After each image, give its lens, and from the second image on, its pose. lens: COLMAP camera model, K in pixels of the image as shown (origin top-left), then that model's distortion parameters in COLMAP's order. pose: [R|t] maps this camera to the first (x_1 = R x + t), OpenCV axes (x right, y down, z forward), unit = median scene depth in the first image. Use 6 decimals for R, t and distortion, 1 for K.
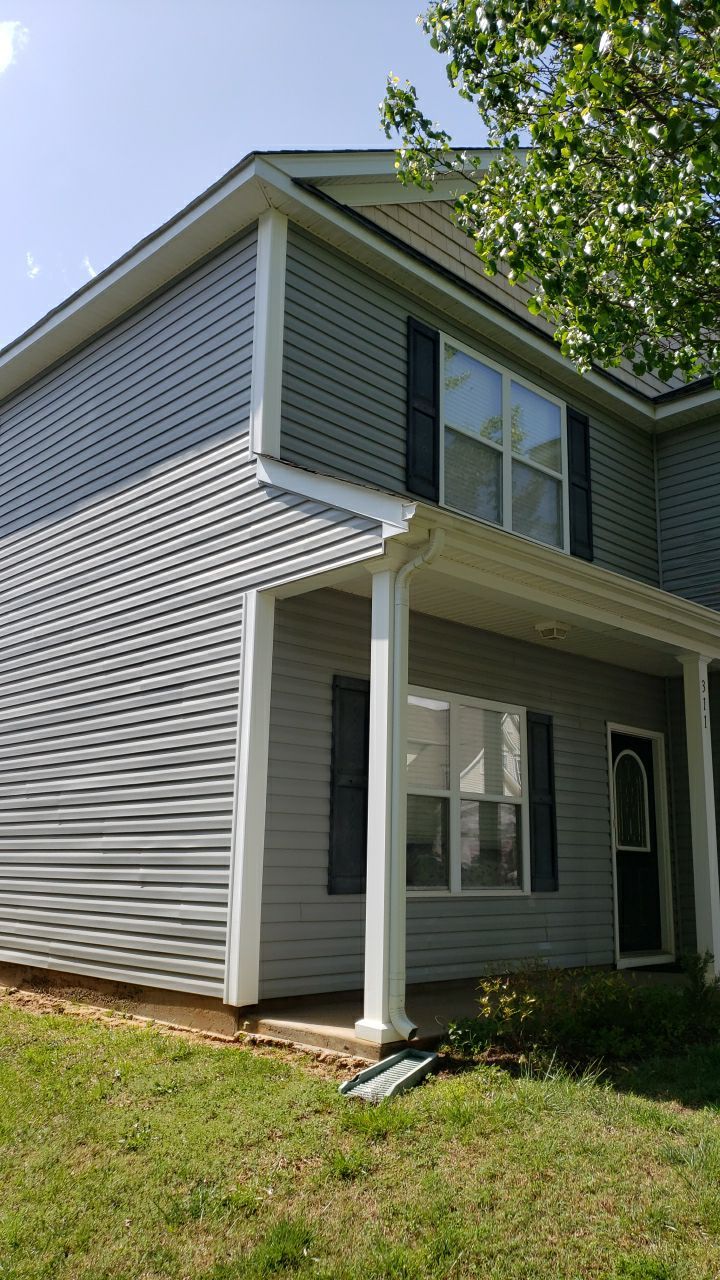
lens RADIAL K [[973.1, 0, 361.6], [0, 973.1, 649.9], [0, 0, 1]] dist [0.034517, -0.001482]
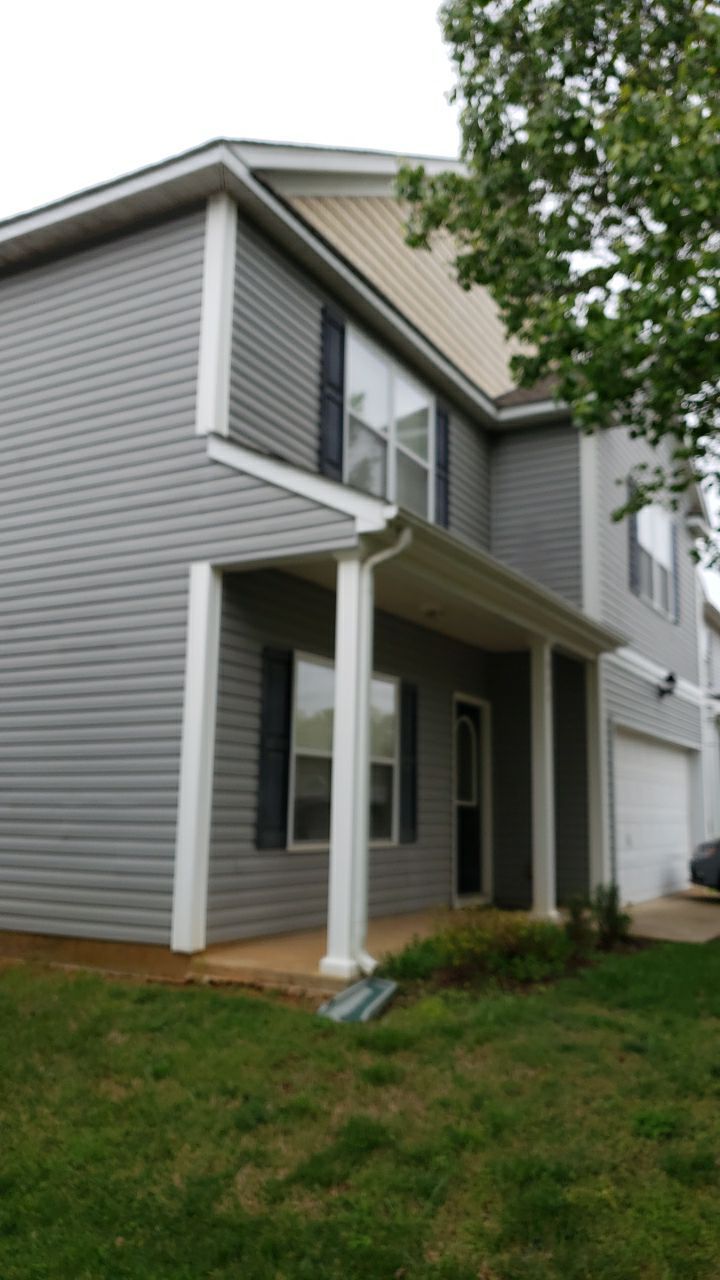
lens RADIAL K [[973.1, 0, 361.6], [0, 973.1, 649.9], [0, 0, 1]] dist [0.034517, -0.001482]
pose [[0.962668, 0.050721, 0.265890, -0.193041], [-0.064406, 0.996997, 0.042999, -0.019797], [-0.262911, -0.058518, 0.963044, -0.057155]]
